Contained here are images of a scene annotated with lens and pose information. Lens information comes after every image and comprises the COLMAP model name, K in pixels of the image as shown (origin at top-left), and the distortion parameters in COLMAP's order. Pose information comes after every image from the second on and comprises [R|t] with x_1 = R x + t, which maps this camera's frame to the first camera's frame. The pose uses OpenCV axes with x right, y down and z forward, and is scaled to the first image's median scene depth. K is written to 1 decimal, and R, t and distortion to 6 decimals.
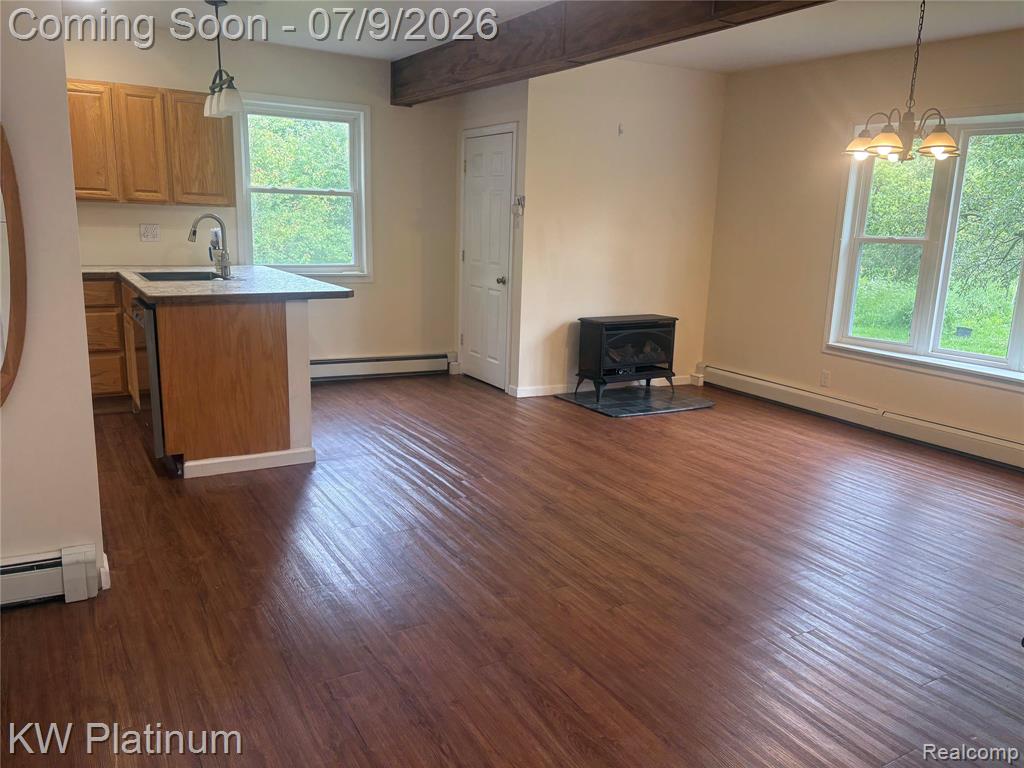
lens RADIAL K [[770.4, 0, 512.0], [0, 770.4, 384.0], [0, 0, 1]] dist [0.092897, -0.117712]
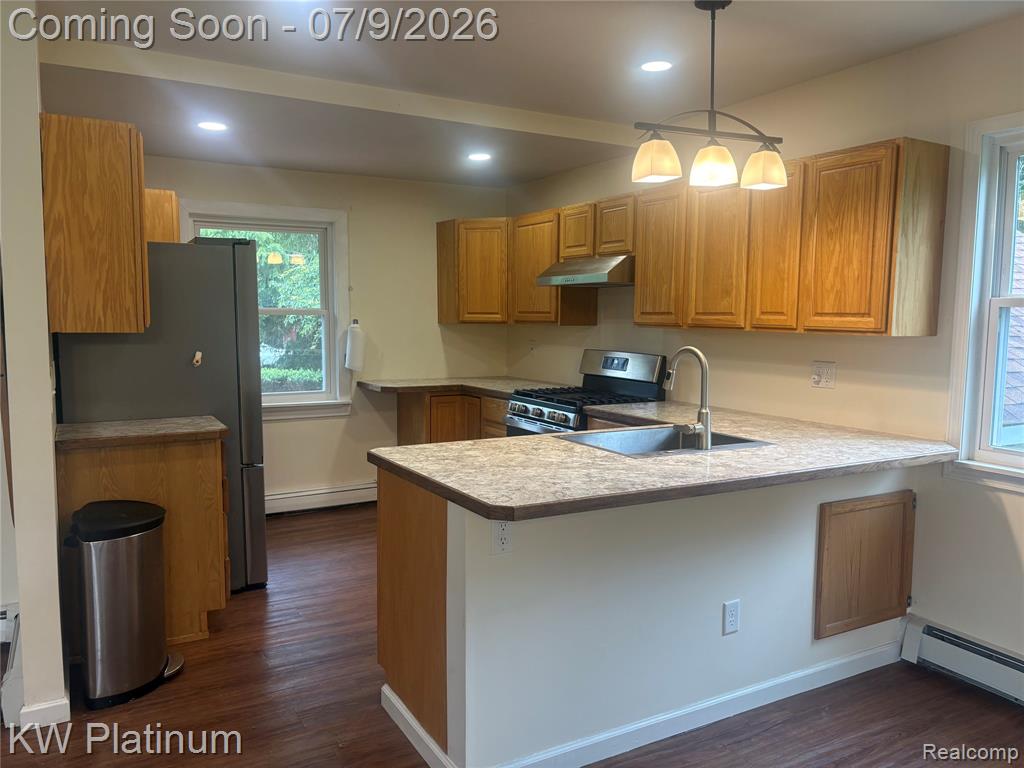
lens RADIAL K [[770.4, 0, 512.0], [0, 770.4, 384.0], [0, 0, 1]] dist [0.092897, -0.117712]
pose [[-0.008889, 0.059431, -0.998193, 0.237584], [-0.222016, 0.973200, 0.059920, -0.201073], [0.975003, 0.222147, 0.004544, 0.897845]]
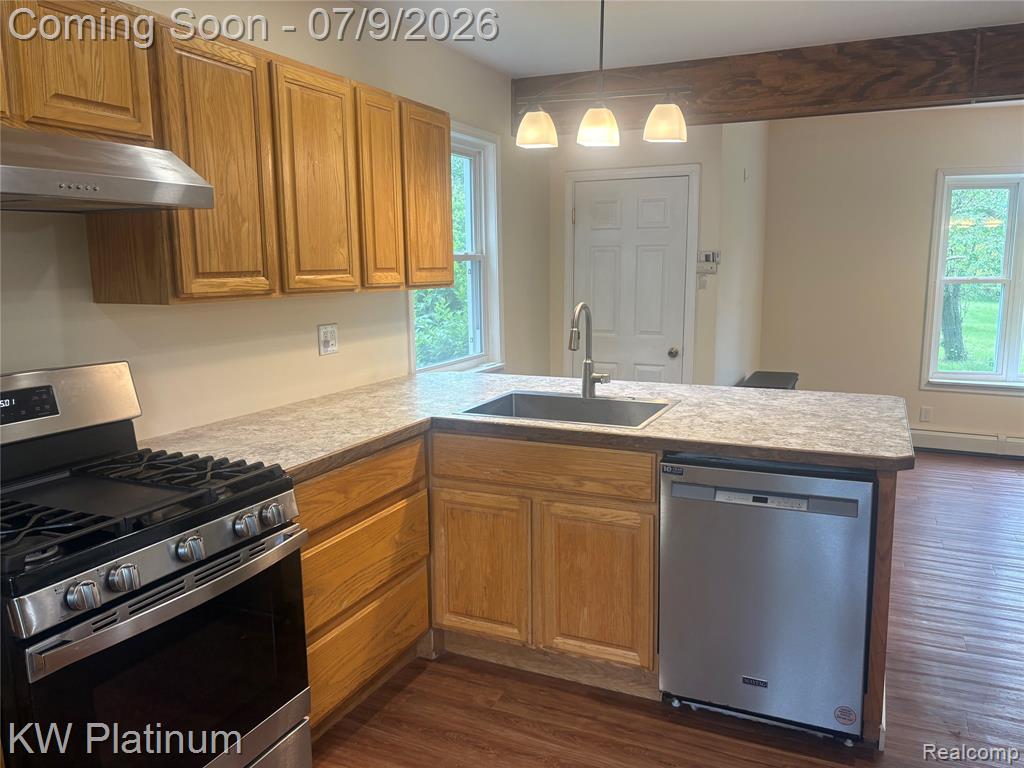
lens RADIAL K [[770.4, 0, 512.0], [0, 770.4, 384.0], [0, 0, 1]] dist [0.092897, -0.117712]
pose [[0.815583, -0.128362, 0.564223, -0.817125], [0.154579, 0.987979, 0.001324, -0.169913], [-0.557611, 0.086137, 0.825621, 0.552981]]
